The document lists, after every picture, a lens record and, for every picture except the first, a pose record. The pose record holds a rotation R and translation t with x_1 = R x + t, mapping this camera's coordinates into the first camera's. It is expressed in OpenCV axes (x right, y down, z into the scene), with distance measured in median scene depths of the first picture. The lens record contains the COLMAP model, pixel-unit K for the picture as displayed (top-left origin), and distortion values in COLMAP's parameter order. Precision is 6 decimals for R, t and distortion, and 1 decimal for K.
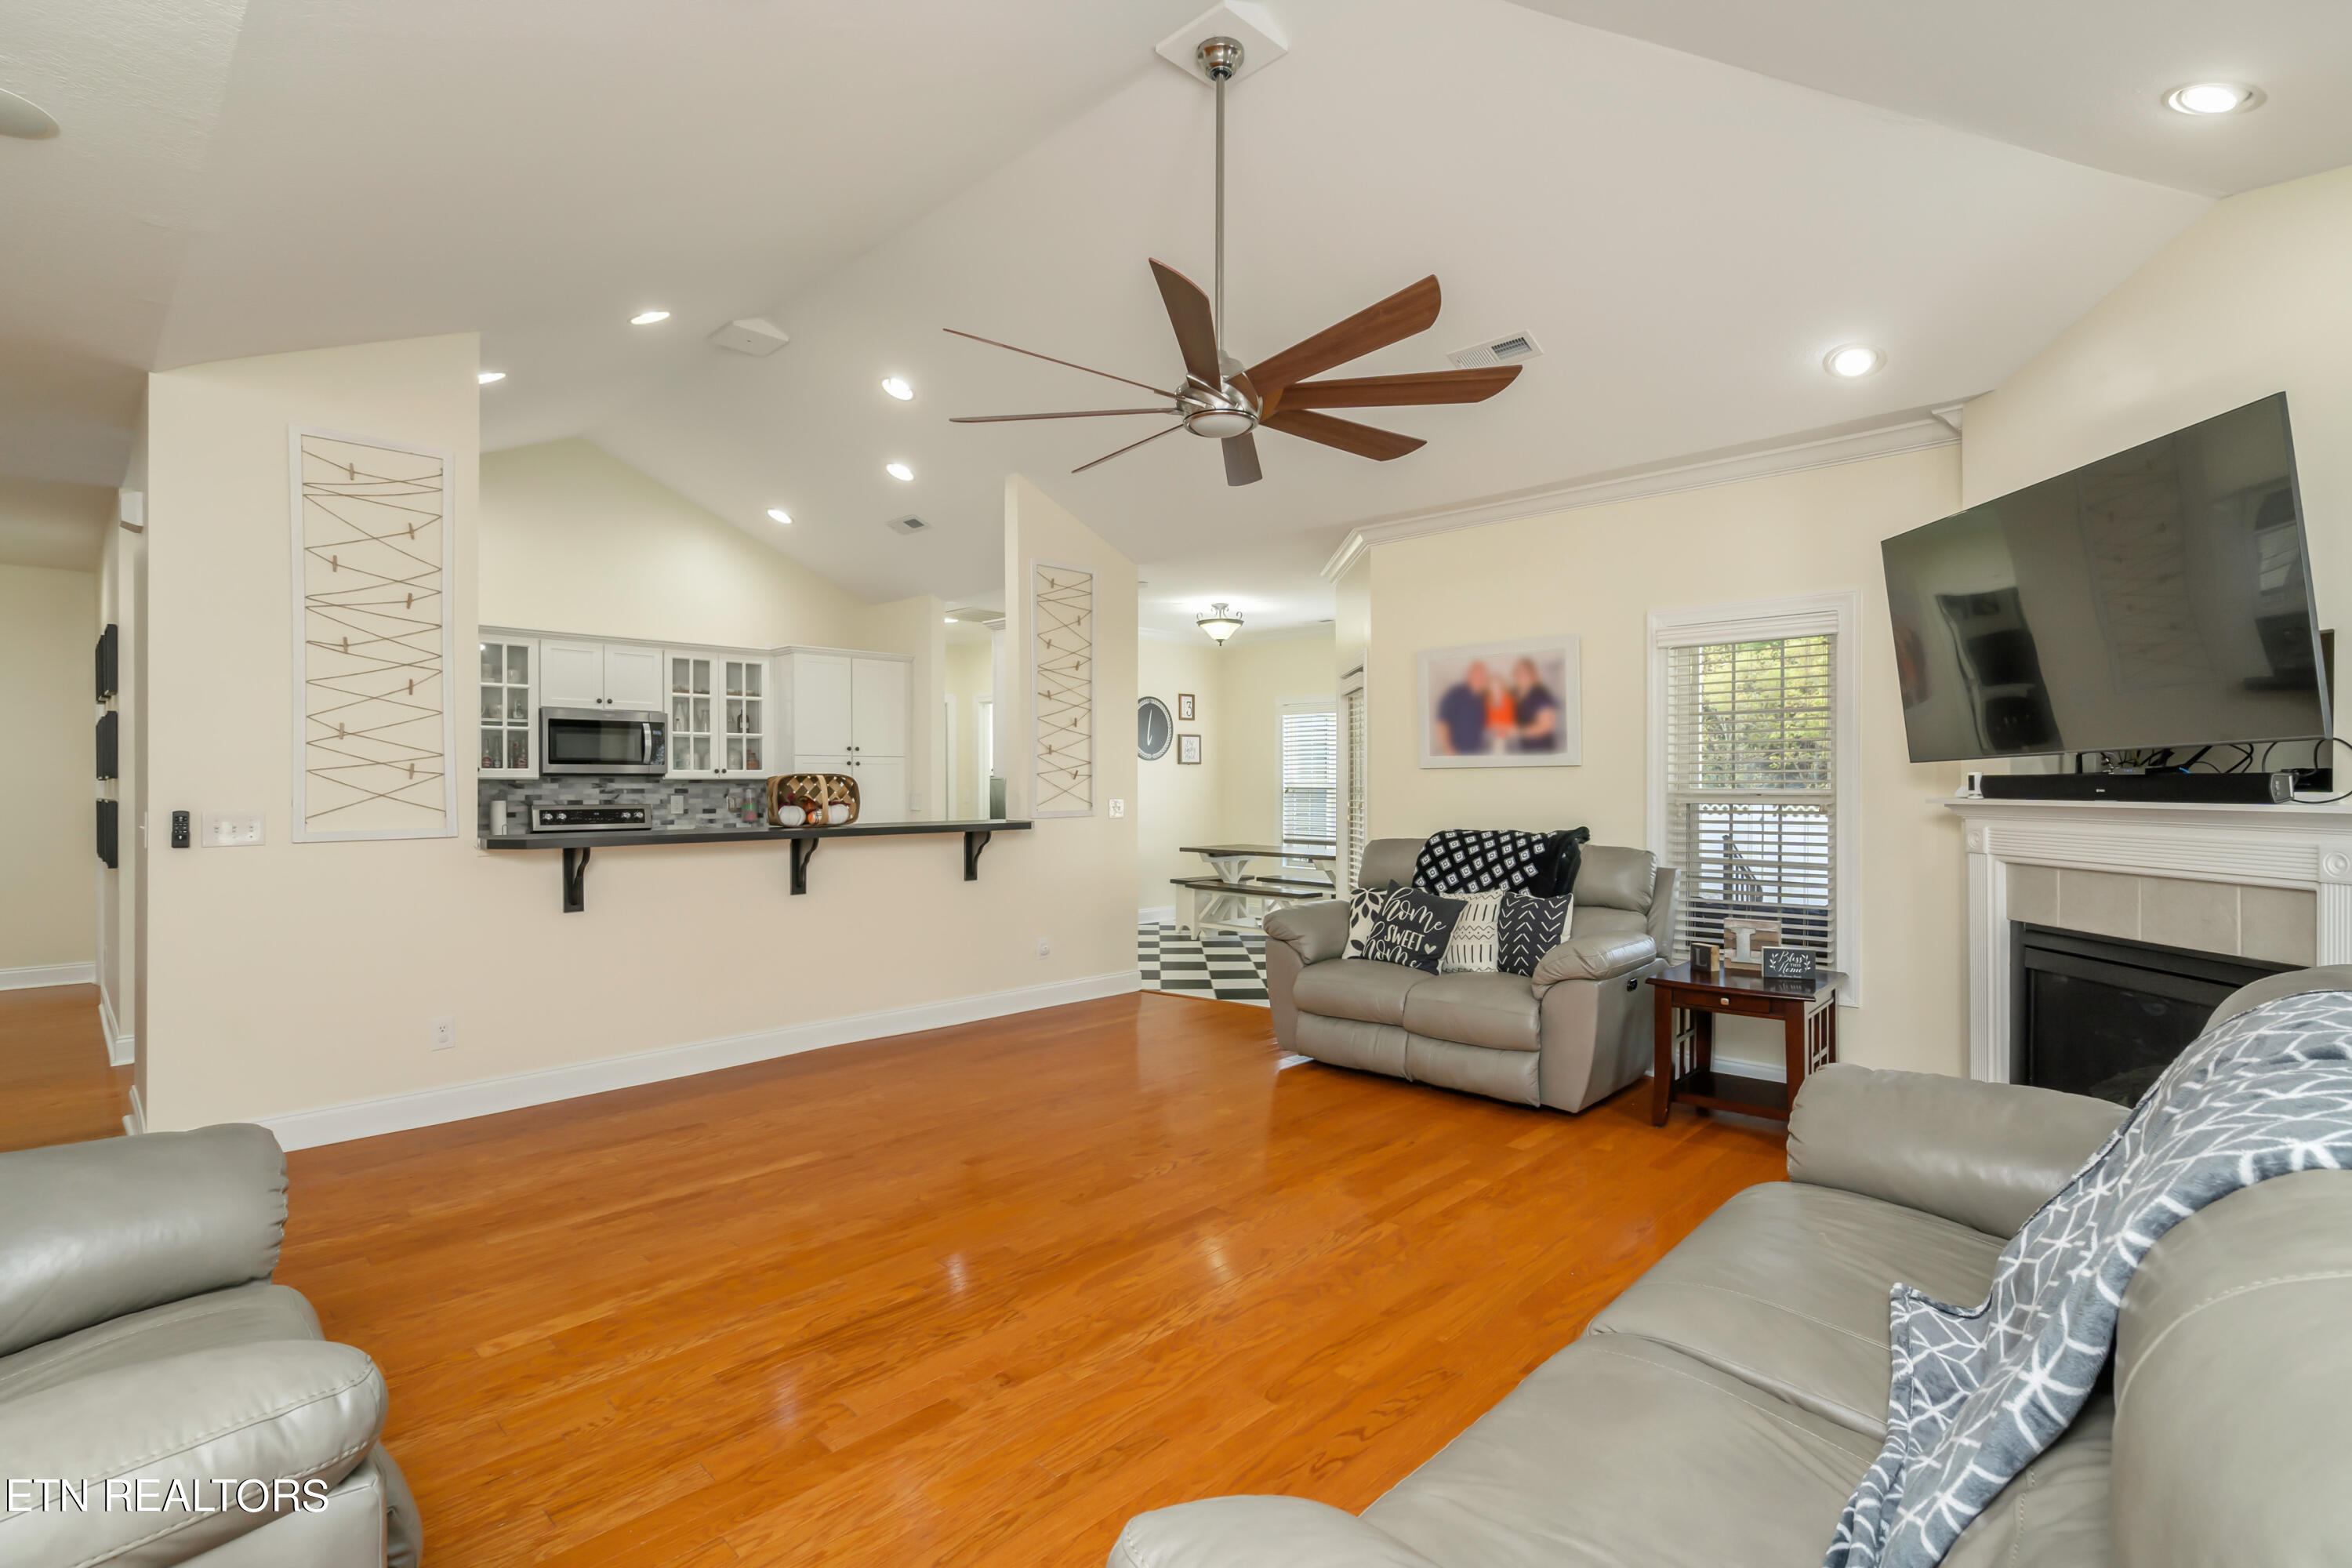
lens RADIAL K [[1090.6, 0, 1169.1], [0, 1090.6, 772.6], [0, 0, 1]] dist [-0.000483, 0.000187]
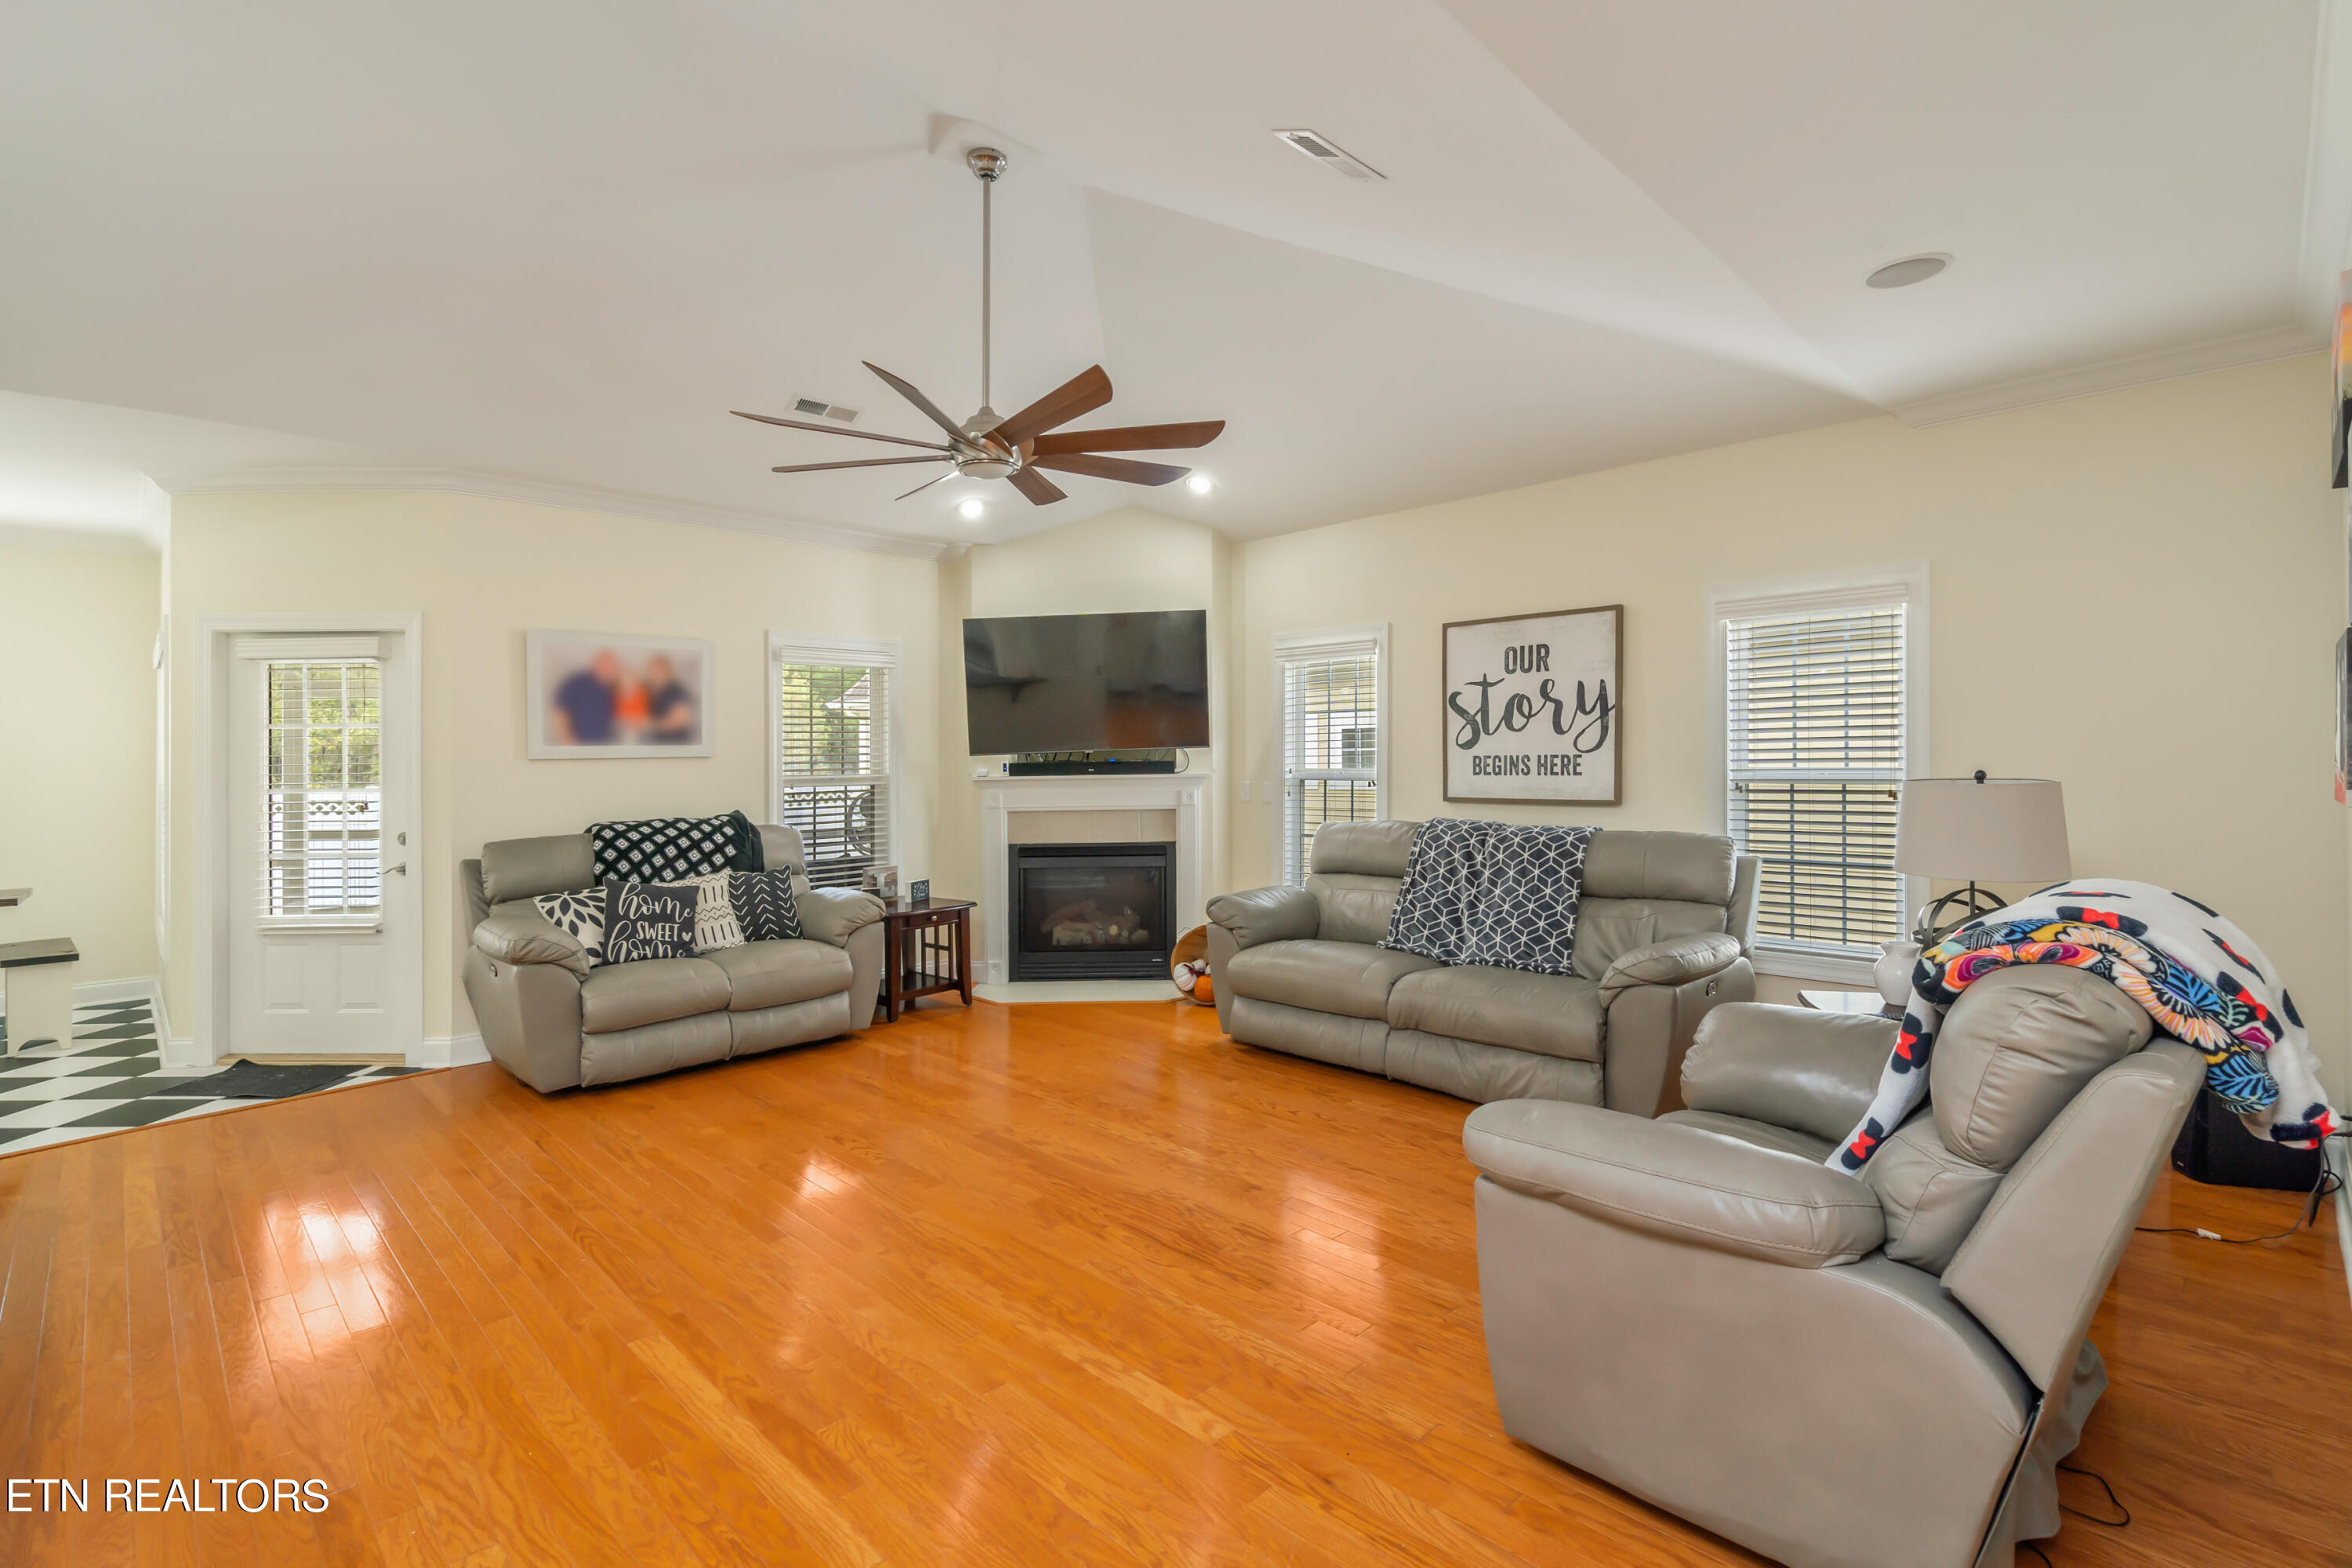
lens RADIAL K [[1090.6, 0, 1169.1], [0, 1090.6, 772.6], [0, 0, 1]] dist [-0.000483, 0.000187]
pose [[0.022587, -0.011251, 0.999682, -1.001712], [0.003912, 0.999930, 0.011165, -0.001047], [-0.999737, 0.003659, 0.022629, 0.686761]]
